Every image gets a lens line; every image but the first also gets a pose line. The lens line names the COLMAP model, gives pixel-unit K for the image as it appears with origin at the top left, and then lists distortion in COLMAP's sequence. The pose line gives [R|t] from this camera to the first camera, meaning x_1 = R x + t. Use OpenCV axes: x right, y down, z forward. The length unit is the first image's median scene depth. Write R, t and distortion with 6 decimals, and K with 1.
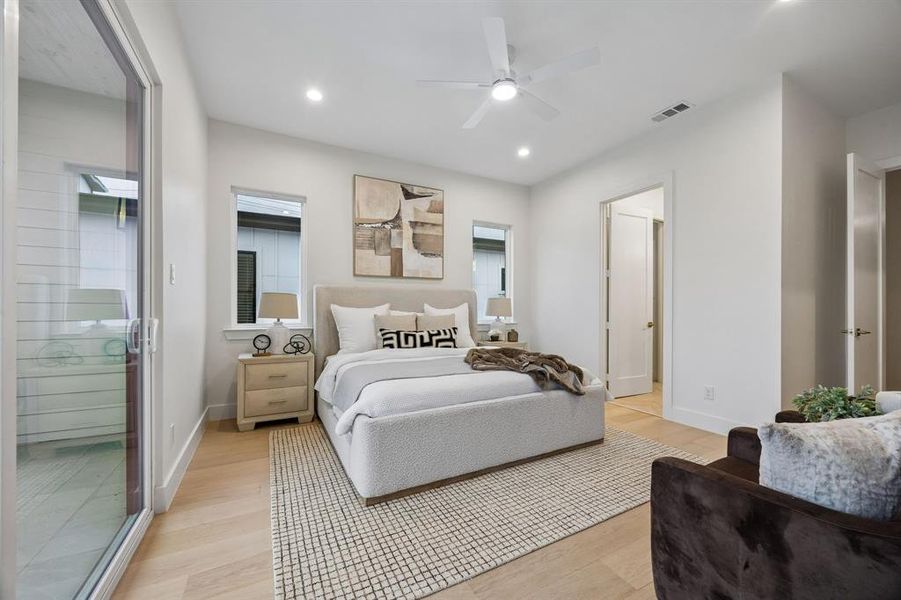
lens RADIAL K [[344.7, 0, 448.5], [0, 344.7, 305.4], [0, 0, 1]] dist [-0.004032, 0.000123]
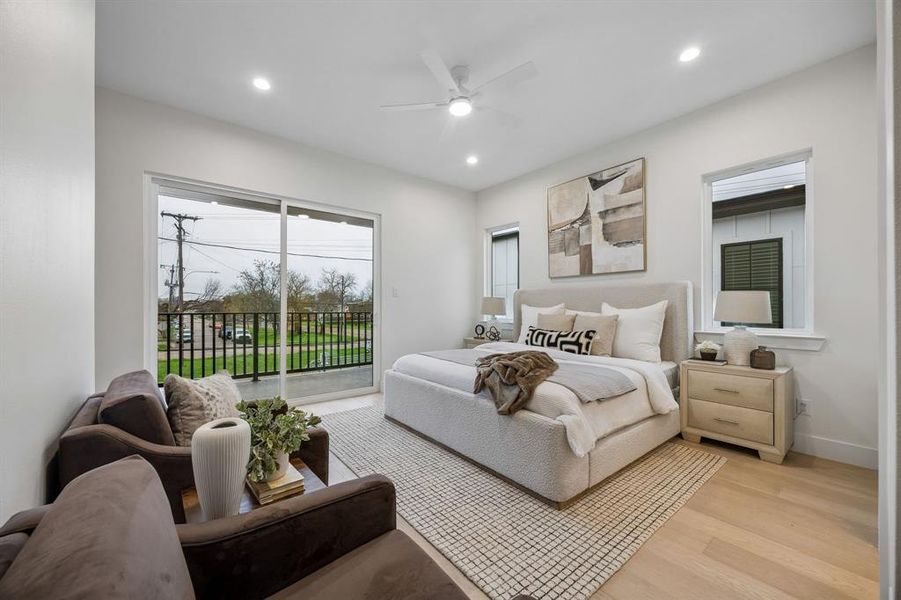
lens RADIAL K [[344.7, 0, 448.4], [0, 344.7, 304.0], [0, 0, 1]] dist [-0.004032, 0.000123]
pose [[0.180991, -0.004847, -0.983473, 0.717083], [0.008919, 0.999955, -0.003287, -0.002509], [0.983444, -0.008177, 0.181026, 0.448001]]
